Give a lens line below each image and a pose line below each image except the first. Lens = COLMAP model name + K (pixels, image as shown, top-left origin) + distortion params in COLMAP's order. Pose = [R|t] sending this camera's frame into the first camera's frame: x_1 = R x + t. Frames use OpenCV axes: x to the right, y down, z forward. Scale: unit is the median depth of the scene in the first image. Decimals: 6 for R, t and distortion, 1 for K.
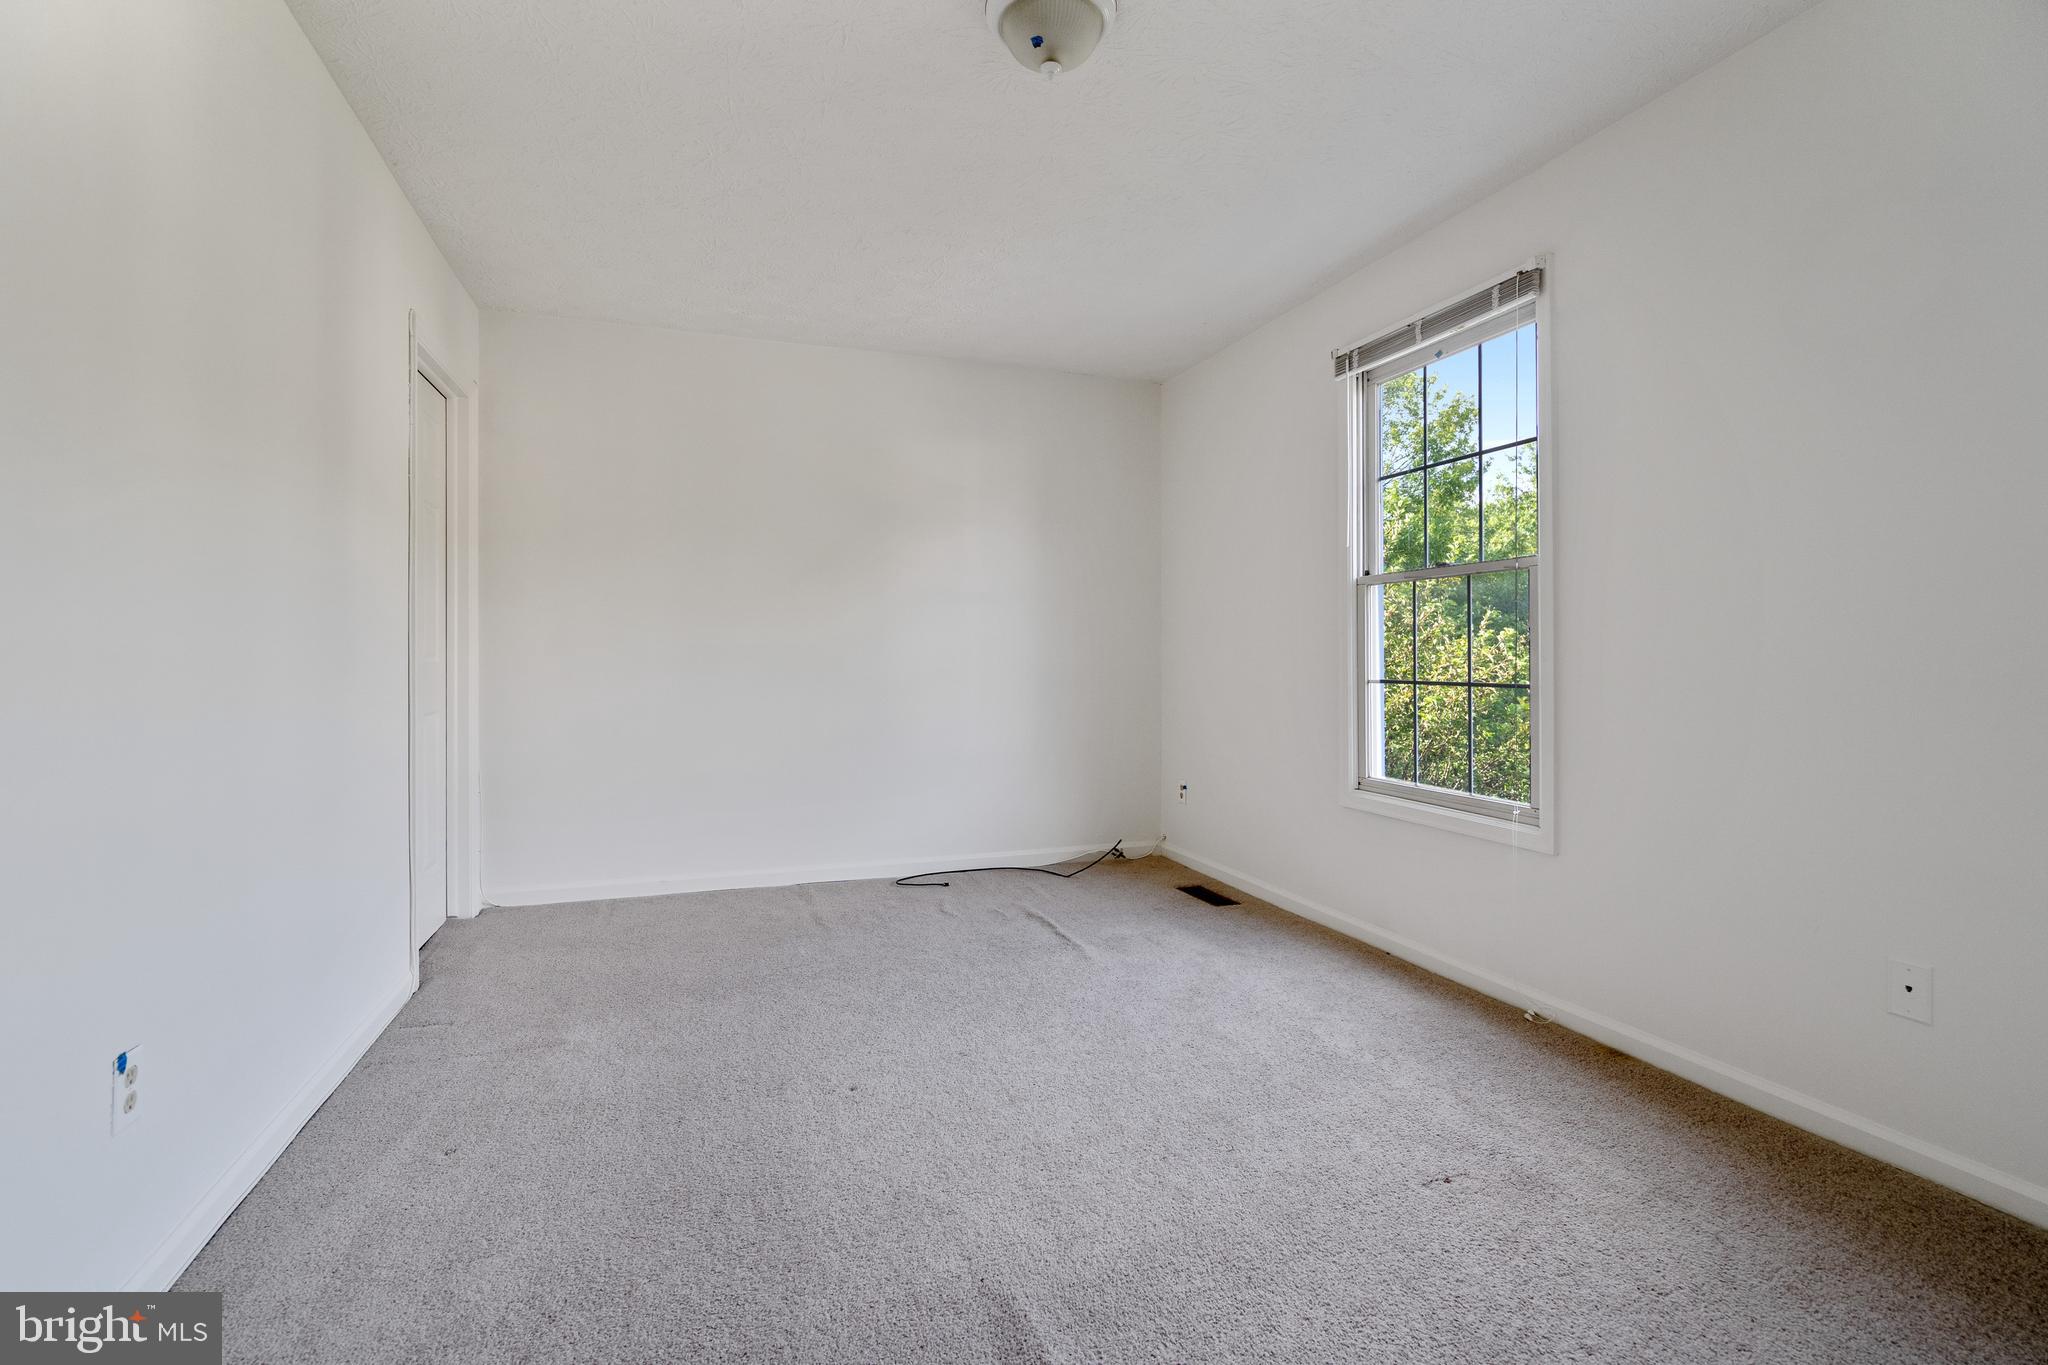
lens RADIAL K [[947.7, 0, 1013.7], [0, 947.7, 653.4], [0, 0, 1]] dist [-0.001687, 0.000559]
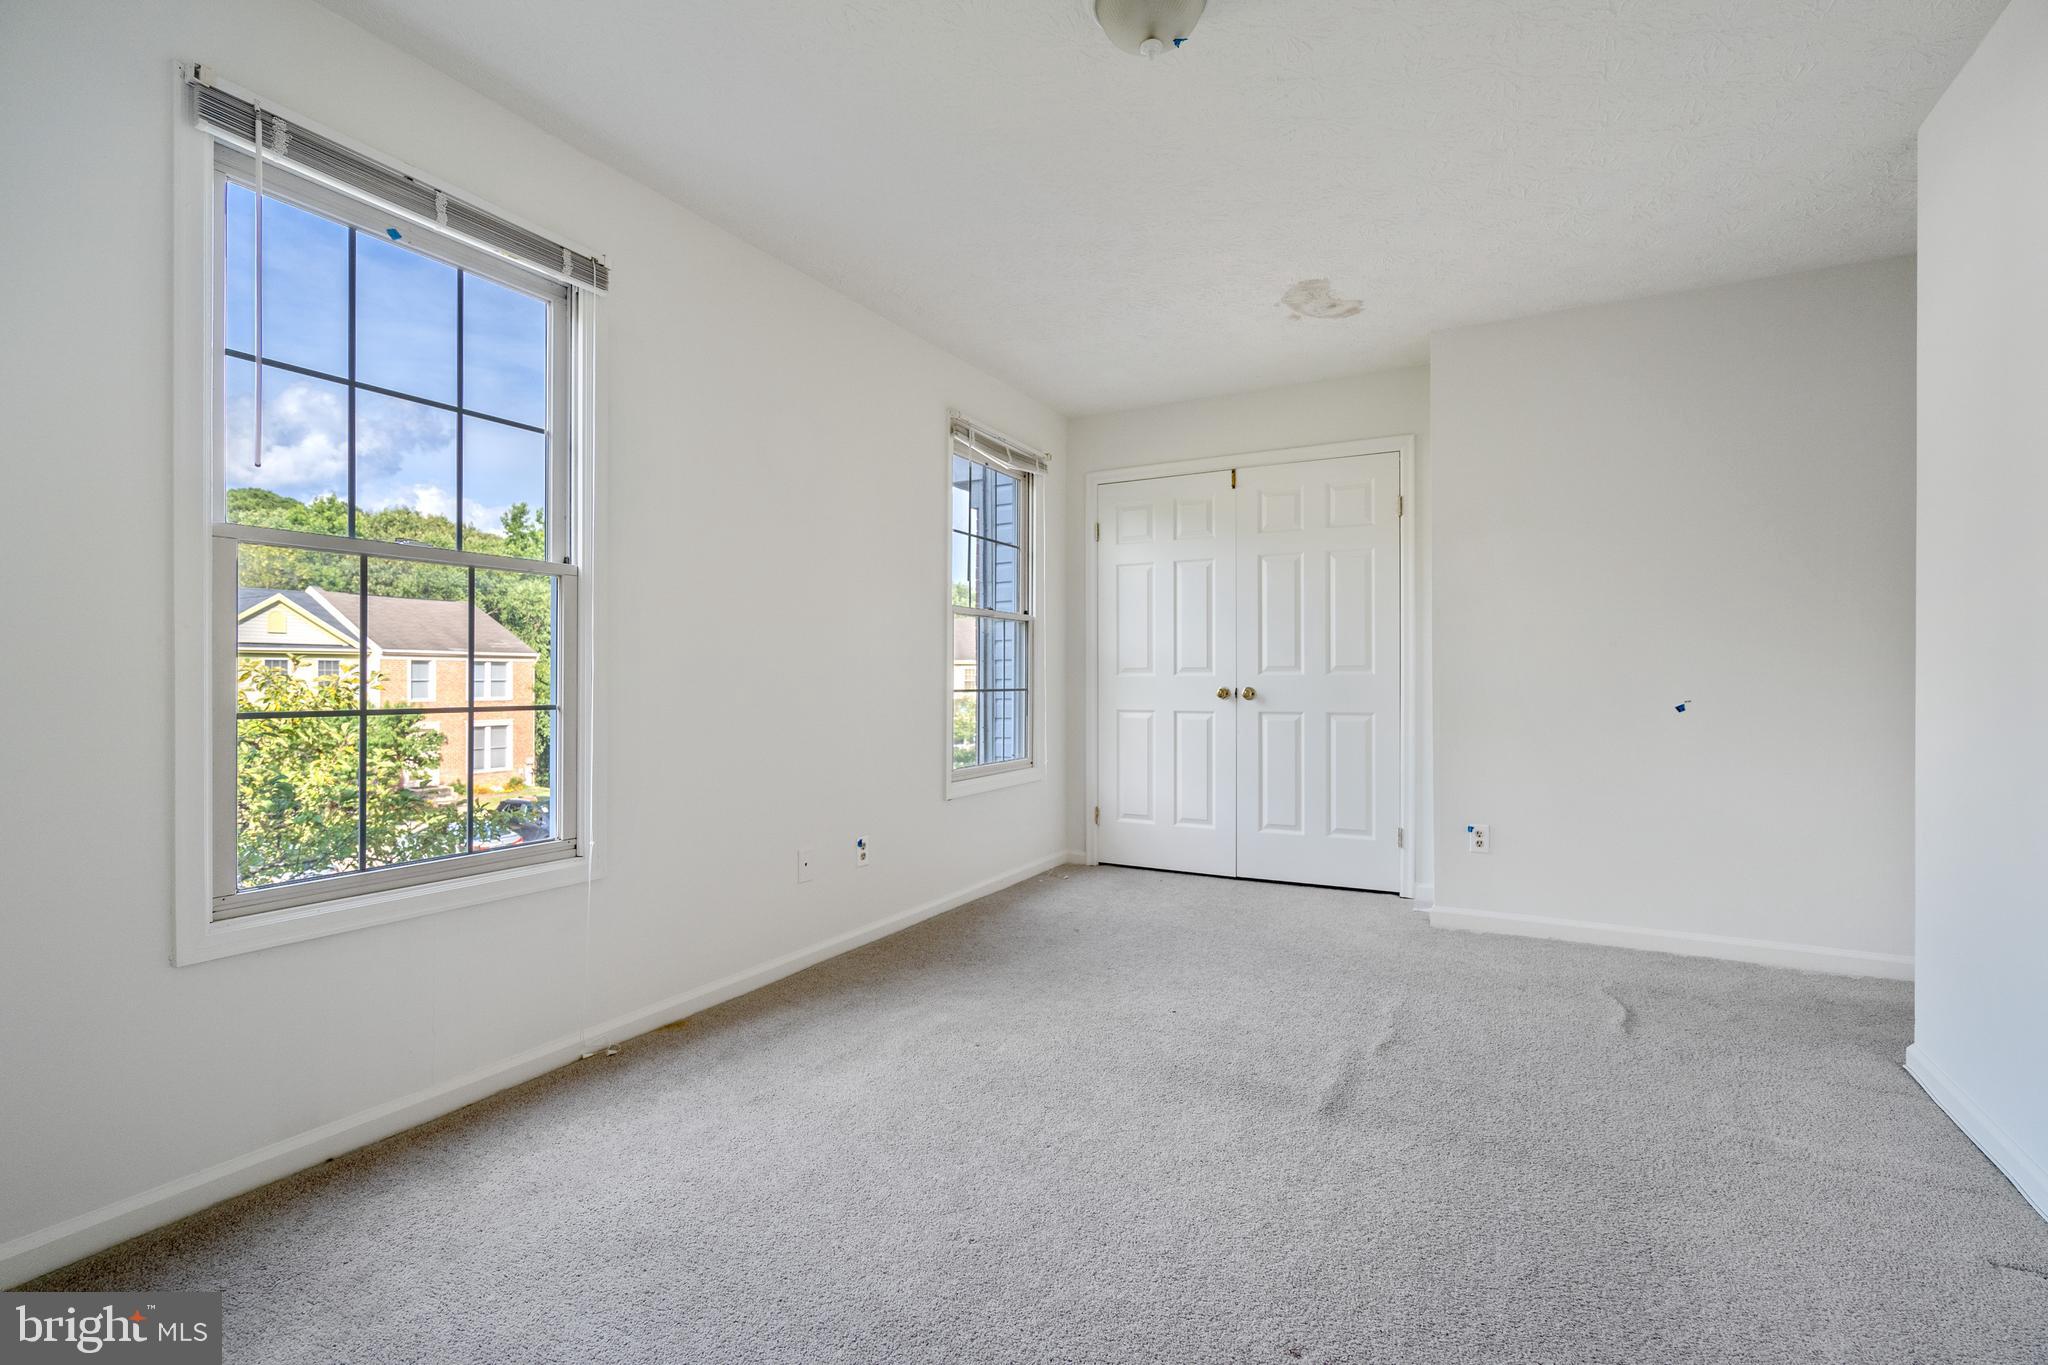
lens RADIAL K [[913.4, 0, 1024.0], [0, 913.4, 682.5], [0, 0, 1]] dist [0.000046, 0.000180]
pose [[-0.667961, -0.002359, 0.744193, -0.403820], [-0.005608, 0.999983, -0.001863, 0.010117], [-0.744175, -0.005418, -0.667962, 1.261313]]
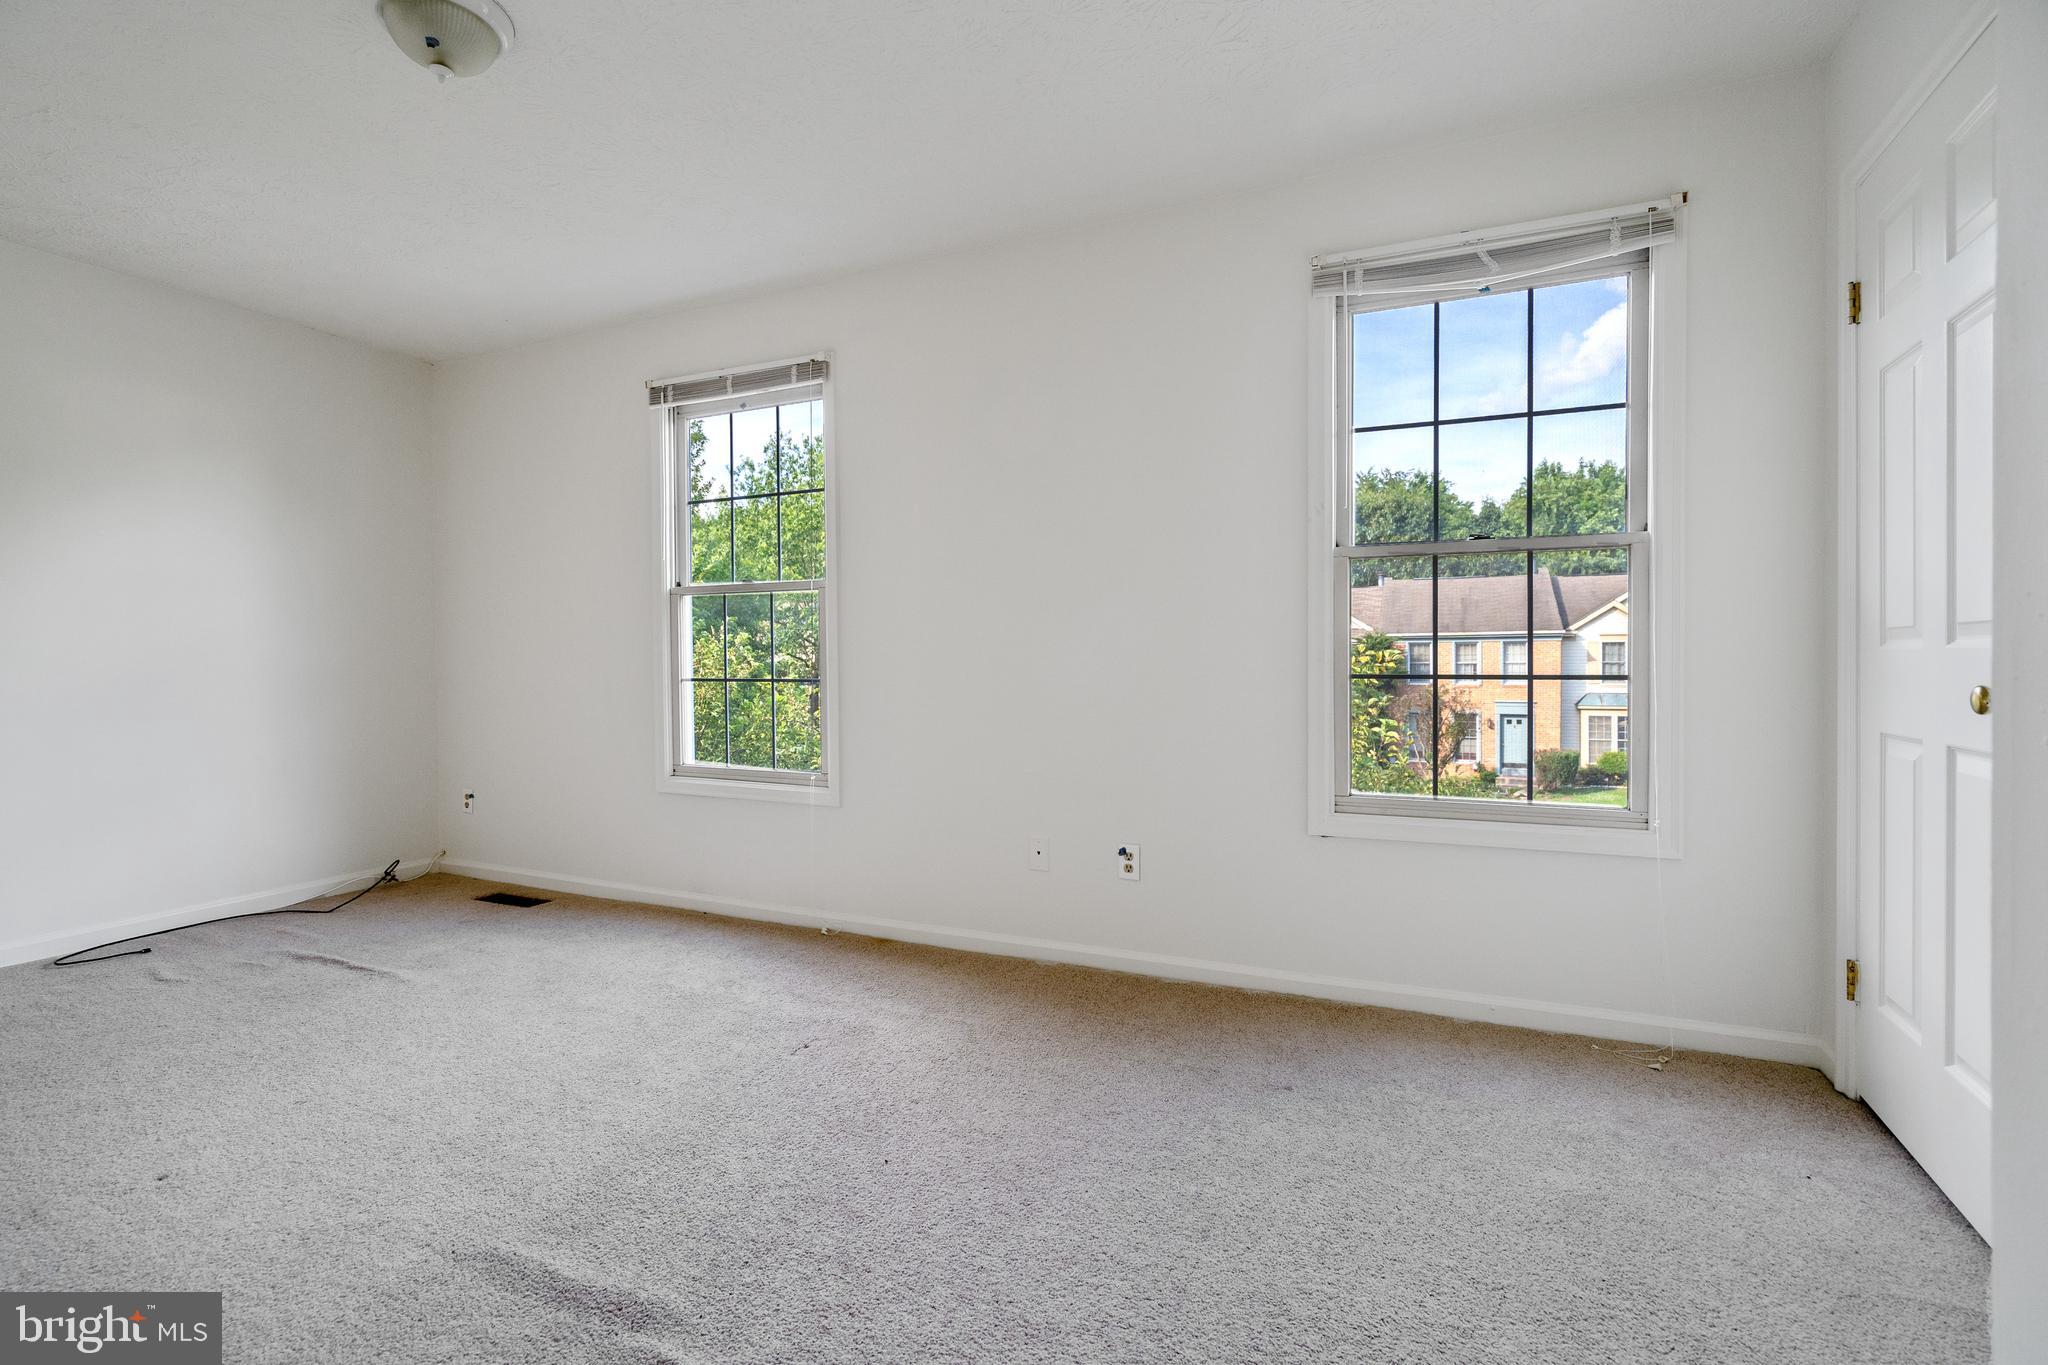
lens RADIAL K [[938.0, 0, 1030.5], [0, 938.0, 669.4], [0, 0, 1]] dist [0.000123, 0.000623]
pose [[0.692211, -0.013679, 0.721566, -0.184804], [0.001530, 0.999846, 0.017486, -0.003363], [-0.721694, -0.011000, 0.692125, -0.101212]]
